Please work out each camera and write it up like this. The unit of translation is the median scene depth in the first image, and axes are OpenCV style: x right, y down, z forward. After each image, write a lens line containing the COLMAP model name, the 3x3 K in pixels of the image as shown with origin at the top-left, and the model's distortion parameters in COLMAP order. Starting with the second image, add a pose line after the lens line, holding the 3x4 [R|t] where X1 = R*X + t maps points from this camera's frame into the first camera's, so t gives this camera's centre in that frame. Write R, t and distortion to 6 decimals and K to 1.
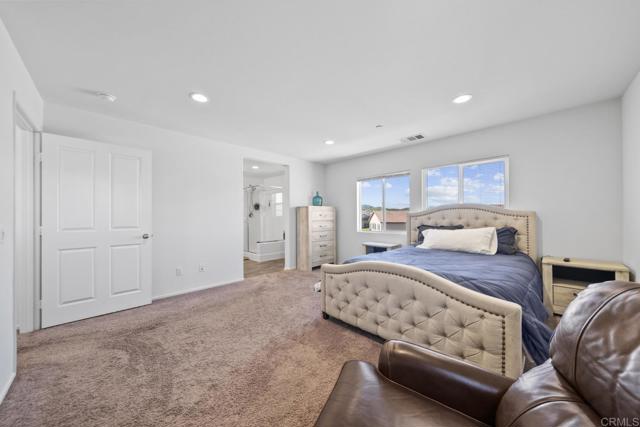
lens RADIAL K [[222.3, 0, 324.0], [0, 222.3, 216.2], [0, 0, 1]] dist [-0.001643, -0.000428]
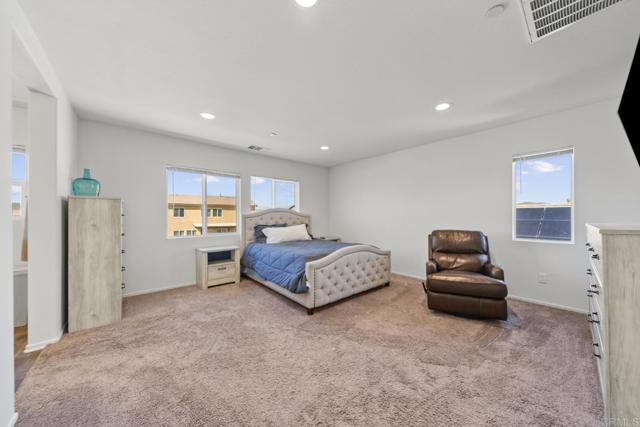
lens RADIAL K [[222.3, 0, 323.3], [0, 222.3, 215.1], [0, 0, 1]] dist [-0.001643, -0.000428]
pose [[0.062269, 0.012699, 0.997979, -0.723867], [0.001395, 0.999917, -0.012811, 0.004232], [-0.998058, 0.002190, 0.062246, 0.610685]]
